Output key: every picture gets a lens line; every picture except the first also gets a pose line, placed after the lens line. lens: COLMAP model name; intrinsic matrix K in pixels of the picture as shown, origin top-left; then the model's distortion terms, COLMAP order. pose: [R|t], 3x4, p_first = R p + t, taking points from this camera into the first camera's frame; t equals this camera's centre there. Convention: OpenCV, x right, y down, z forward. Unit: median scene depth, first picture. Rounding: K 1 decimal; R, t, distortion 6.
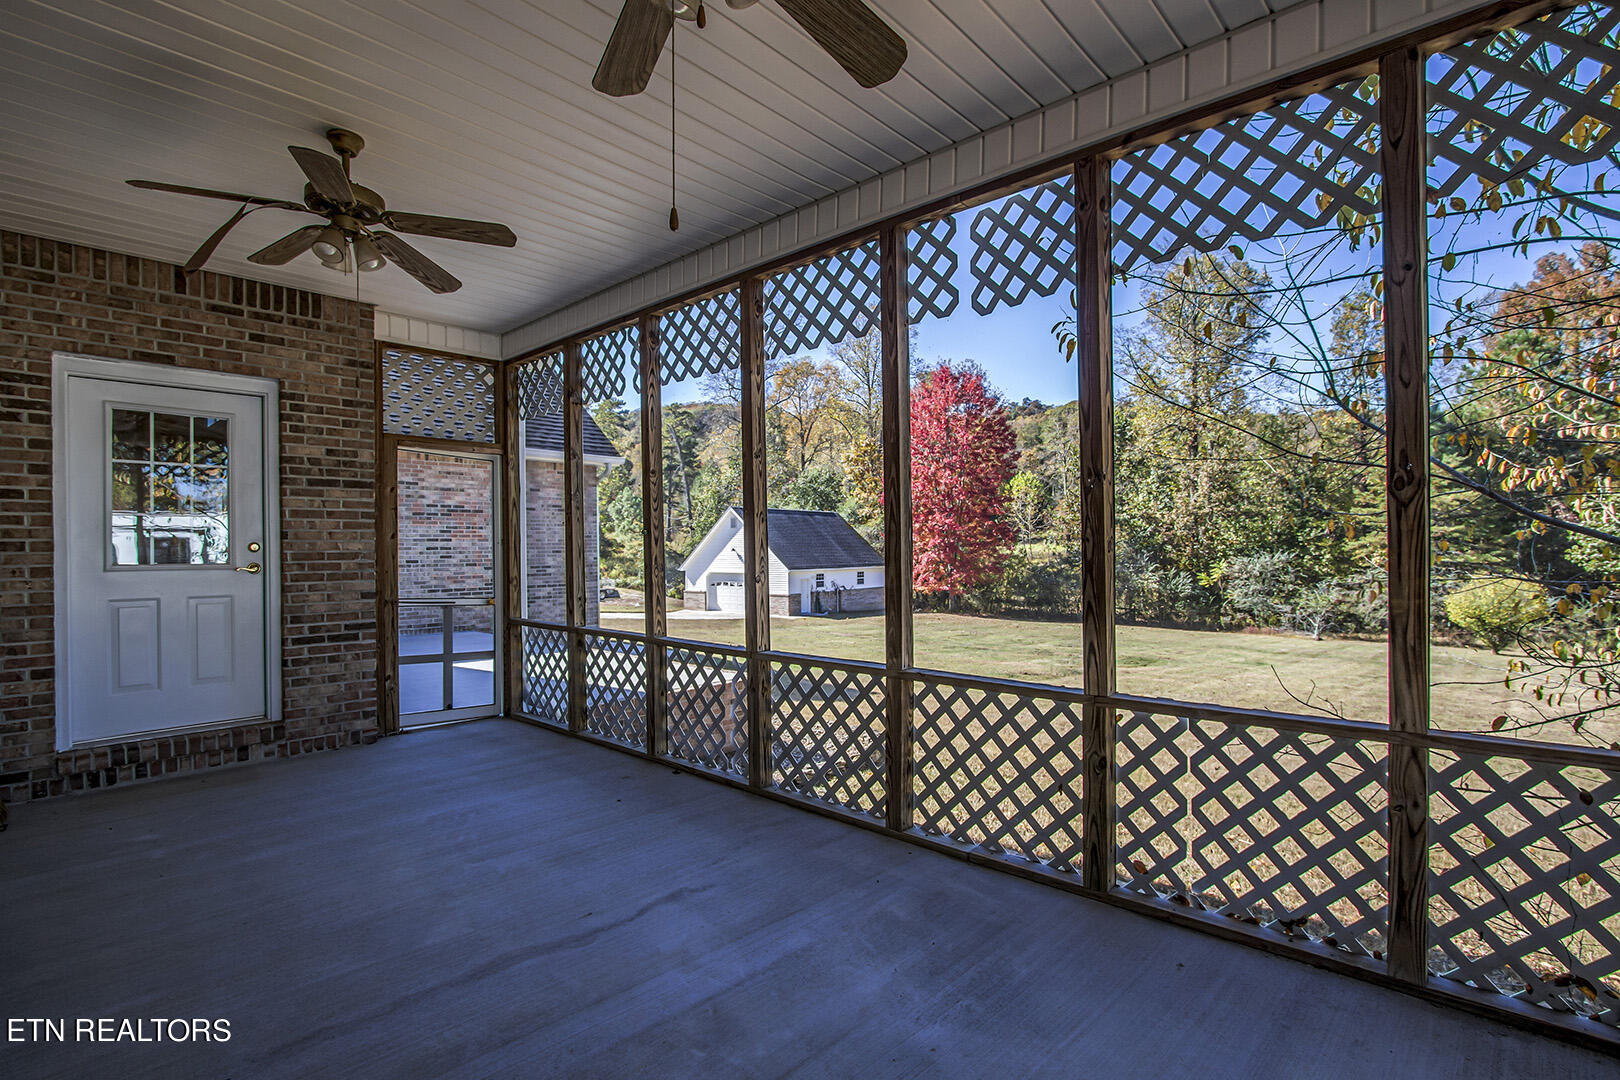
lens RADIAL K [[770.2, 0, 820.1], [0, 770.2, 551.8], [0, 0, 1]] dist [-0.015838, 0.000127]
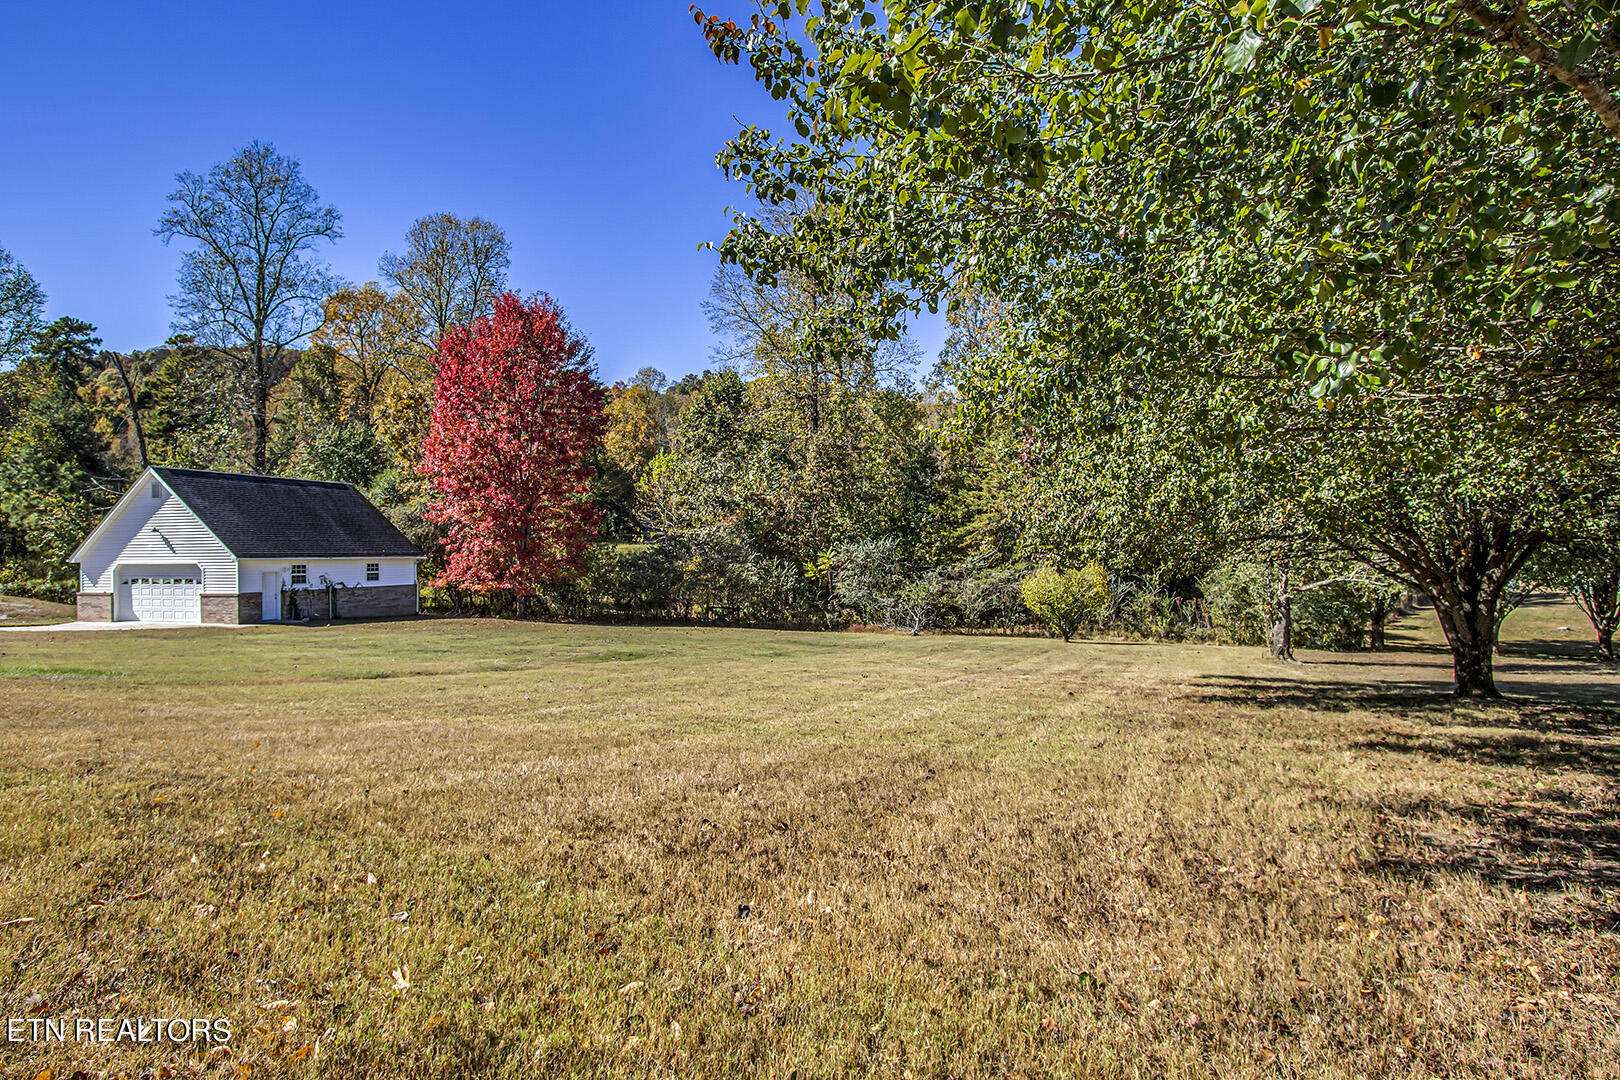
lens RADIAL K [[949.9, 0, 813.5], [0, 949.9, 546.4], [0, 0, 1]] dist [-0.000204, 0.000514]
pose [[0.935207, 0.003323, 0.354086, 0.131369], [0.000609, 0.999939, -0.010994, 0.020816], [-0.354101, 0.010497, 0.935148, 0.010137]]
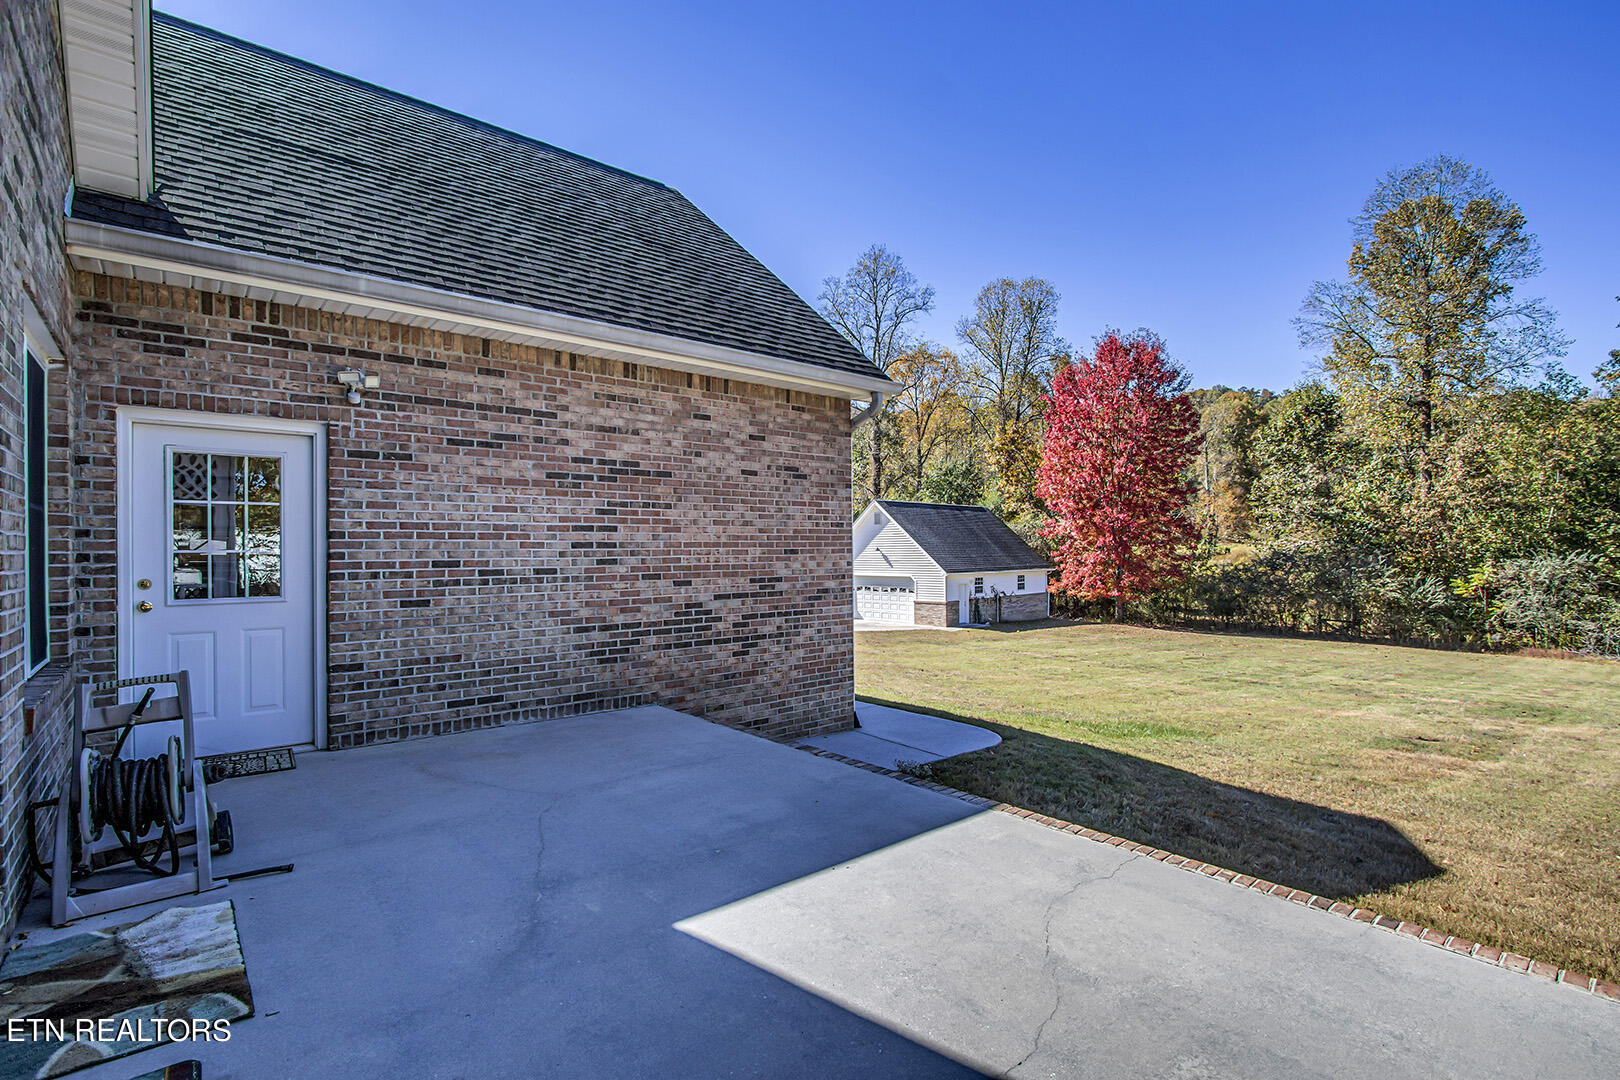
lens RADIAL K [[761.6, 0, 807.3], [0, 761.6, 551.6], [0, 0, 1]] dist [-0.023423, 0.000012]
pose [[0.990825, 0.001789, -0.135141, -0.073775], [-0.001791, 0.999998, 0.000110, -0.000103], [0.135141, 0.000133, 0.990826, 0.132749]]
